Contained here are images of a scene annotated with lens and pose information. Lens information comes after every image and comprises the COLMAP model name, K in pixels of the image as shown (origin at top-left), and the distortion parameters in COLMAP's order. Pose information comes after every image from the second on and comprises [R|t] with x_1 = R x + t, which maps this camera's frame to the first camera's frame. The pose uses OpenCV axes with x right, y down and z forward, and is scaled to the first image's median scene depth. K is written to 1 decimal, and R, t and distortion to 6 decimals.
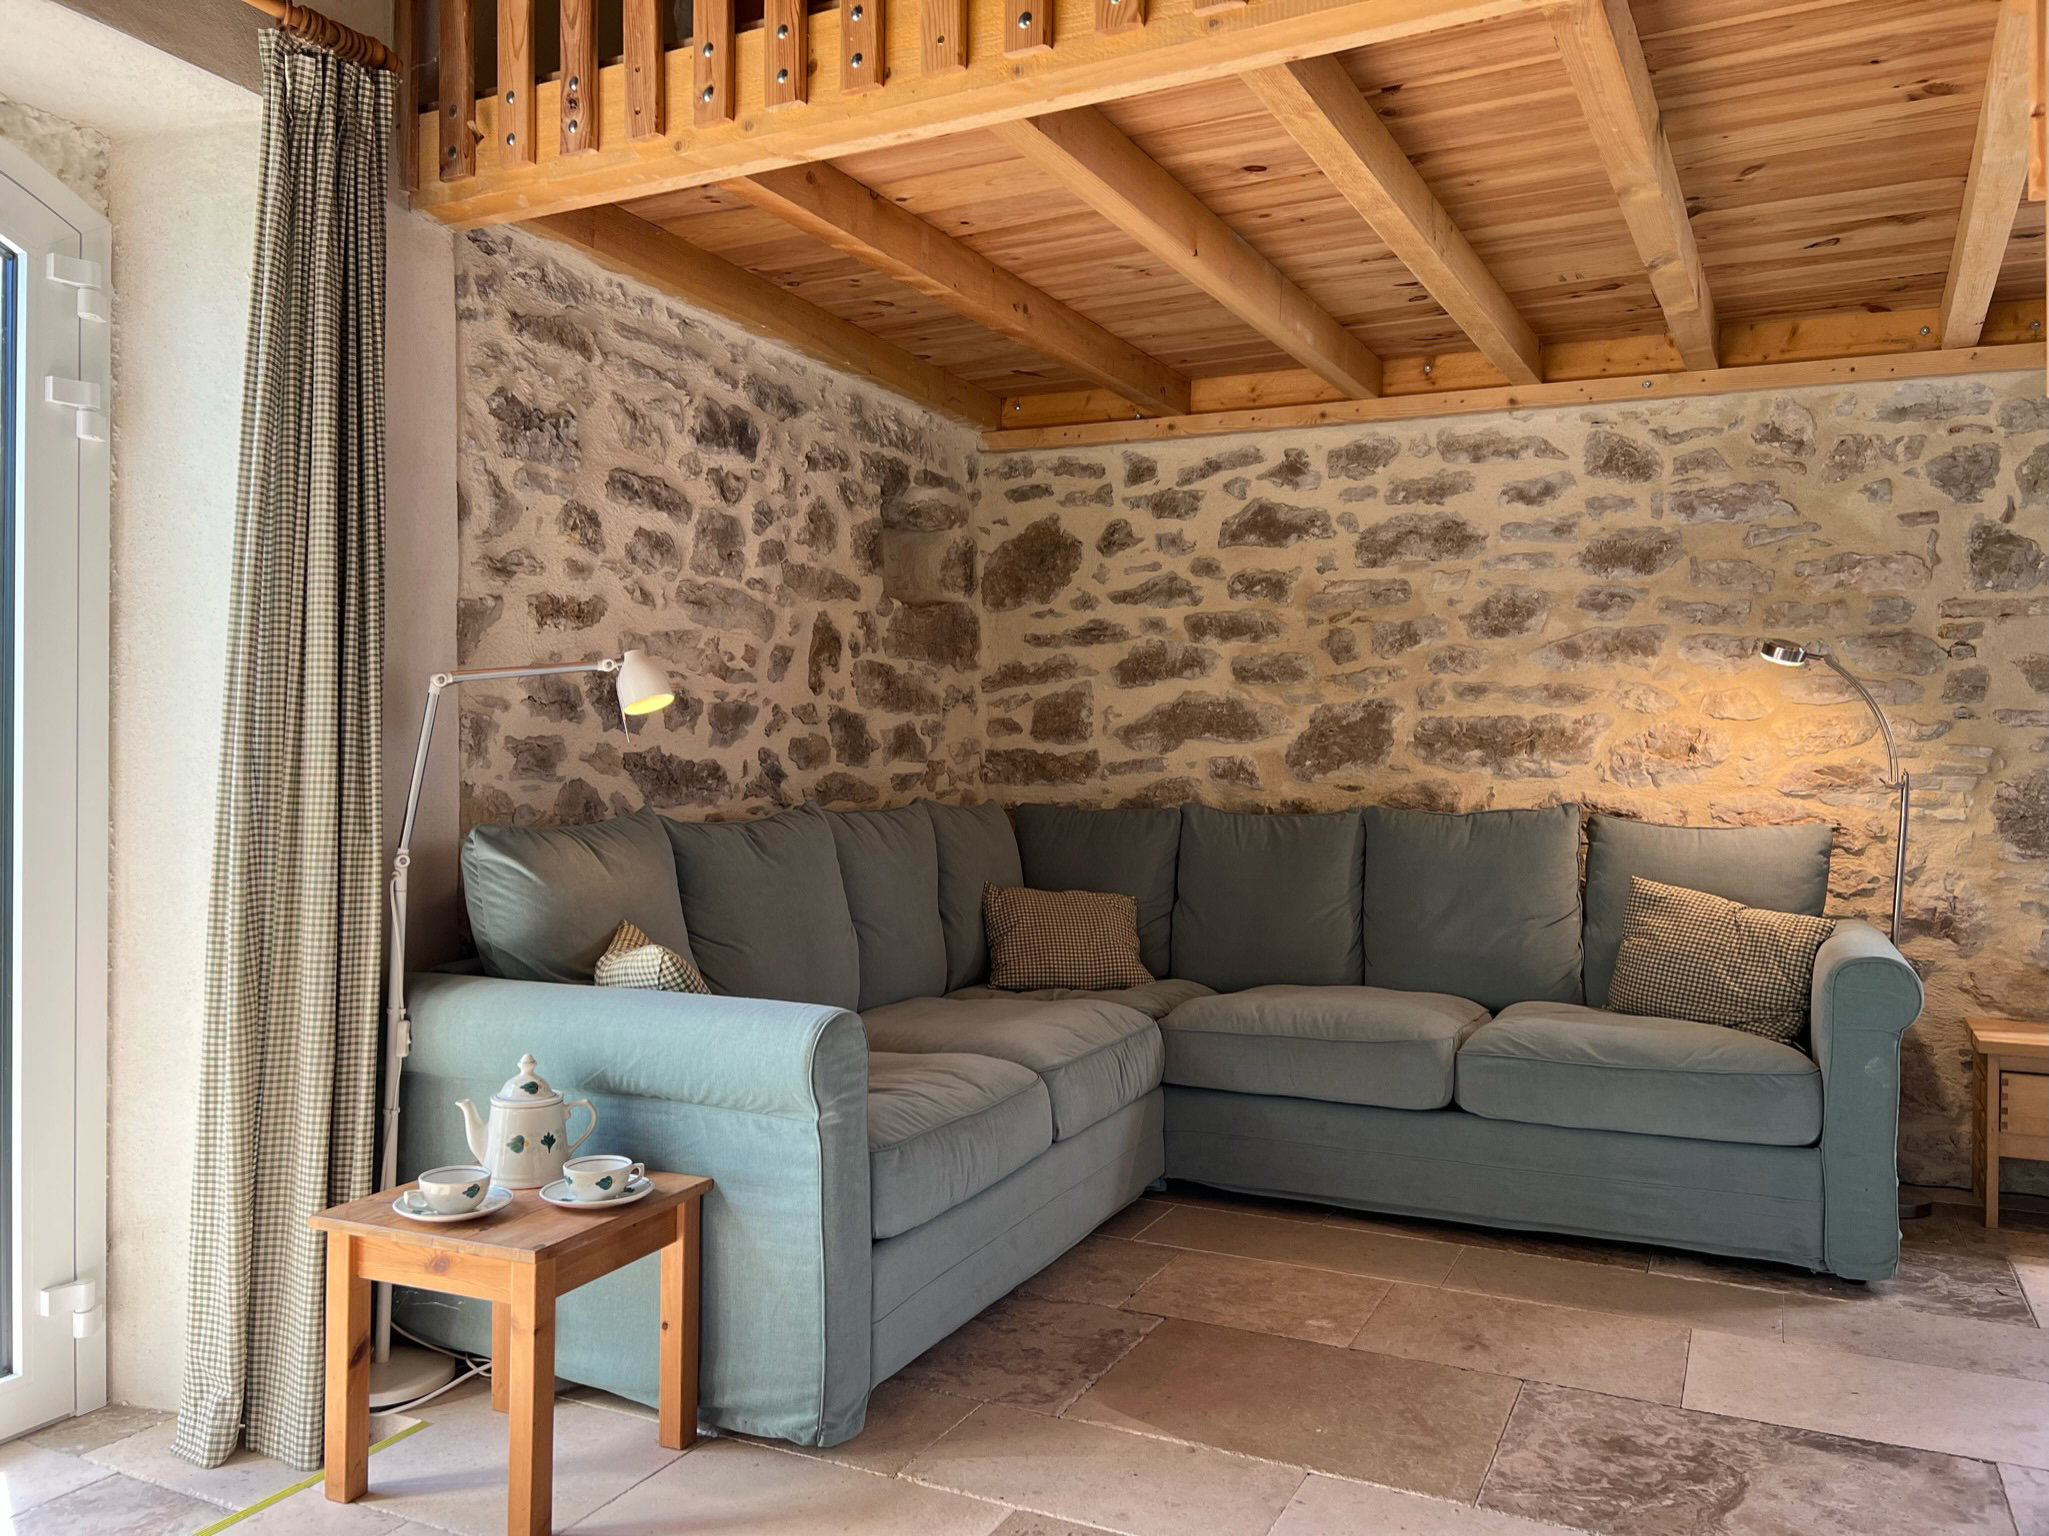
lens RADIAL K [[1572.4, 0, 1024.5], [0, 1572.4, 768.0], [0, 0, 1]] dist [0.078001, -0.086656]
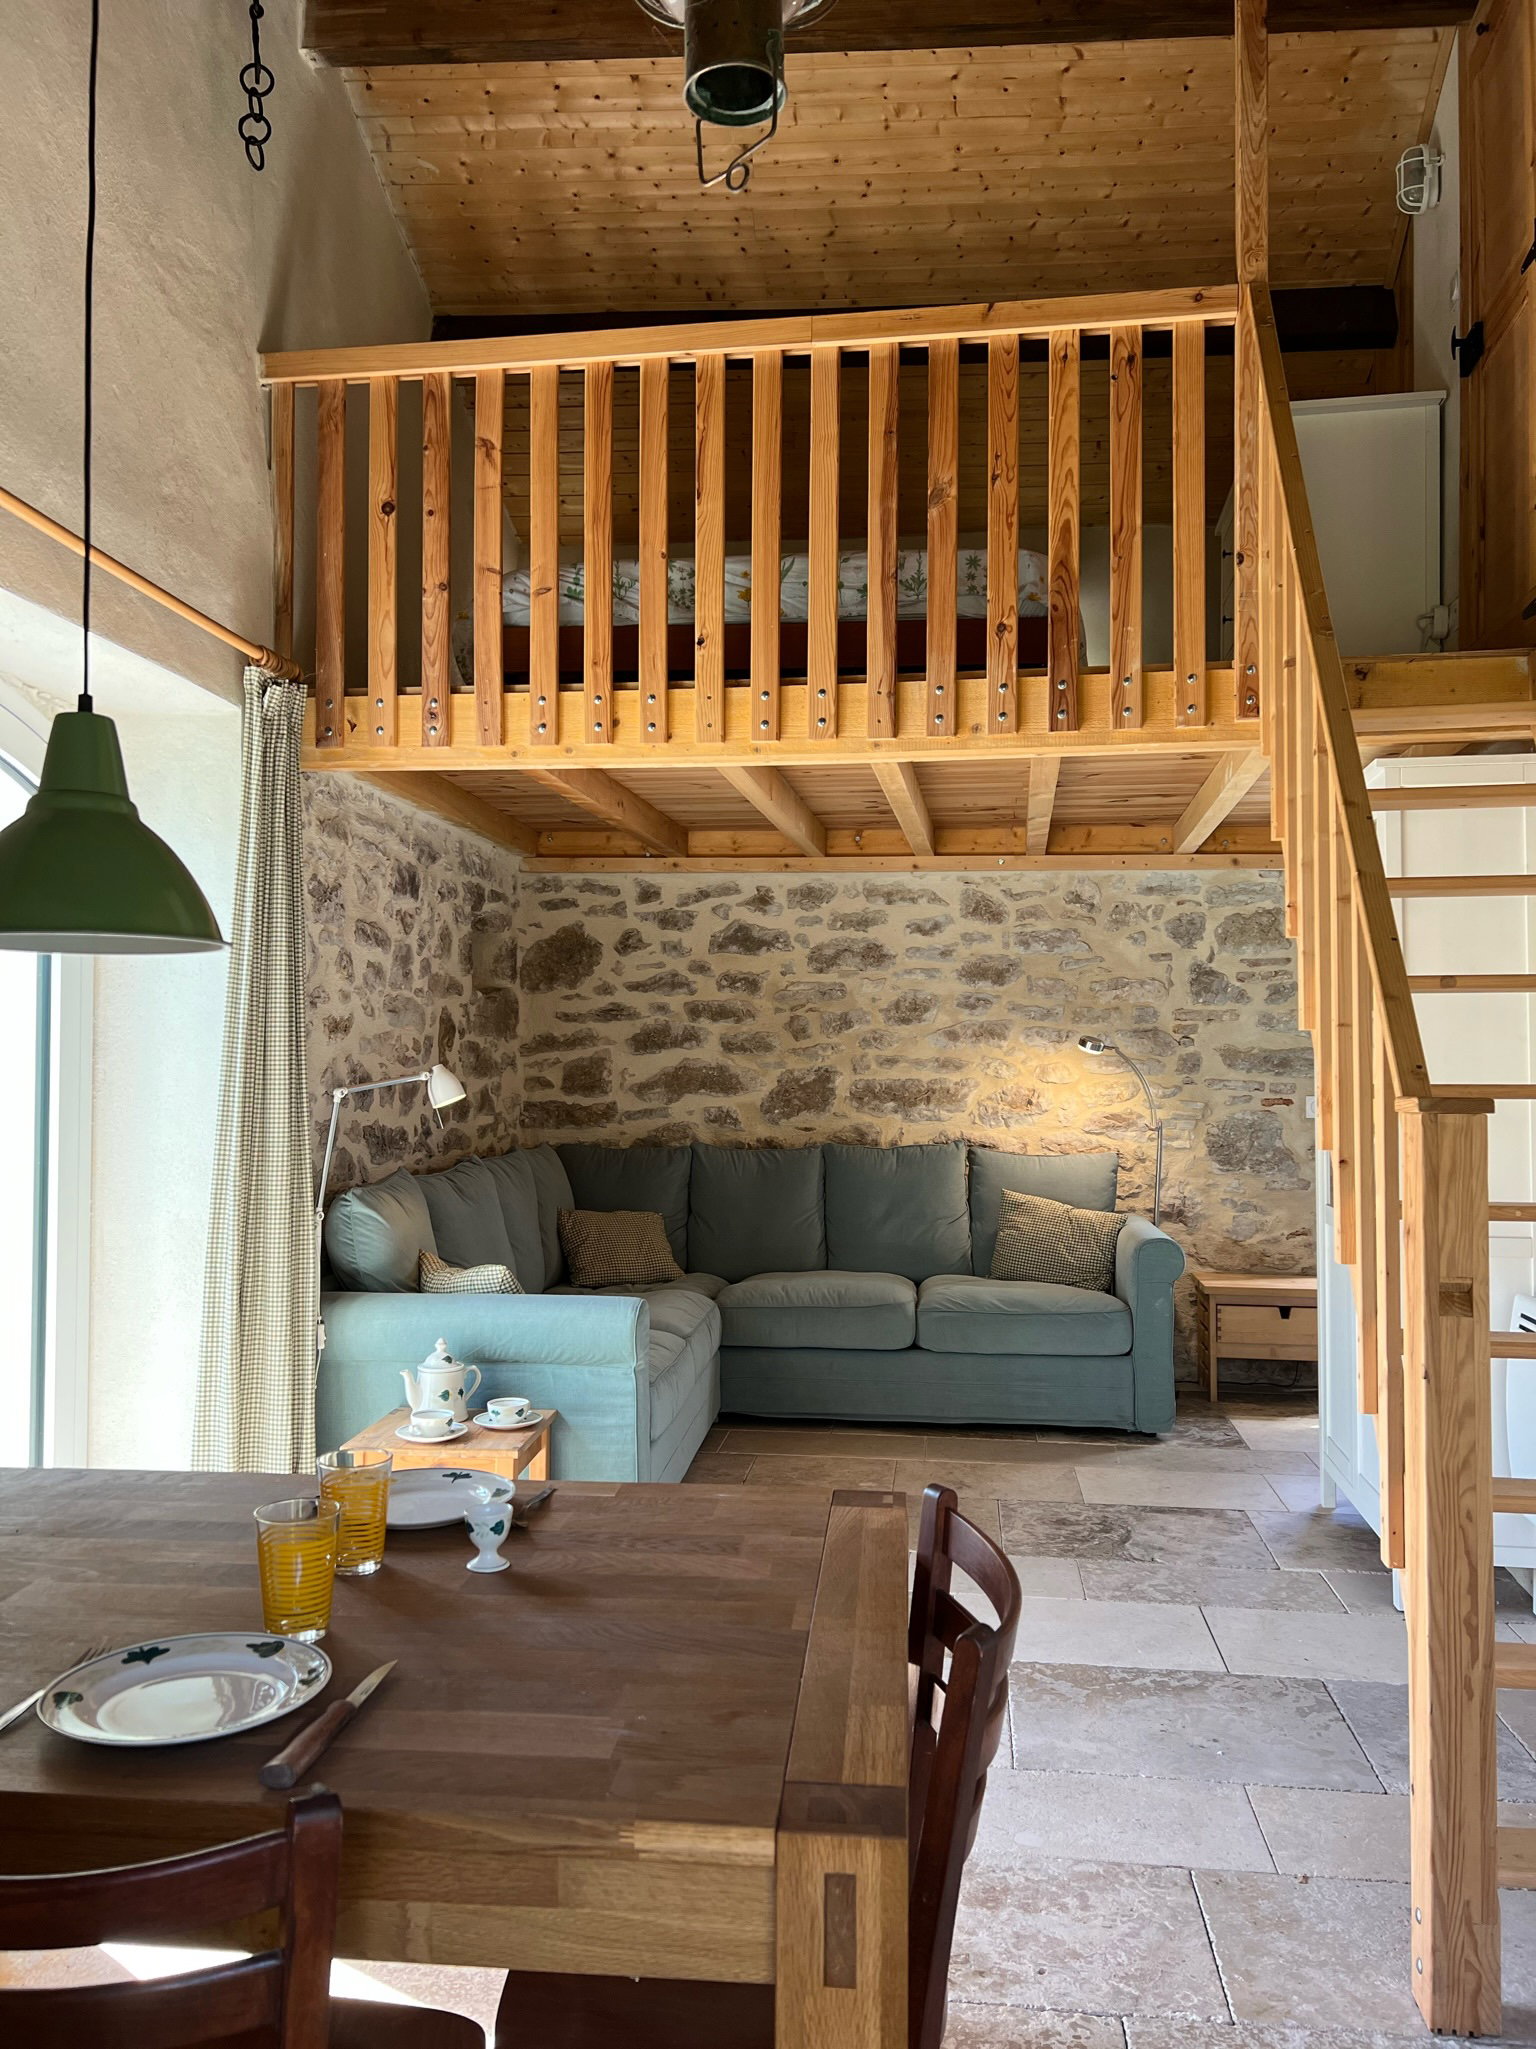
lens RADIAL K [[1587.4, 0, 768.0], [0, 1587.4, 1024.5], [0, 0, 1]] dist [0.233093, -0.657916]
pose [[0.946194, 0.002313, 0.323593, -0.315118], [0.004462, 0.999786, -0.020193, -0.057565], [-0.323571, 0.020551, 0.945981, -0.368622]]
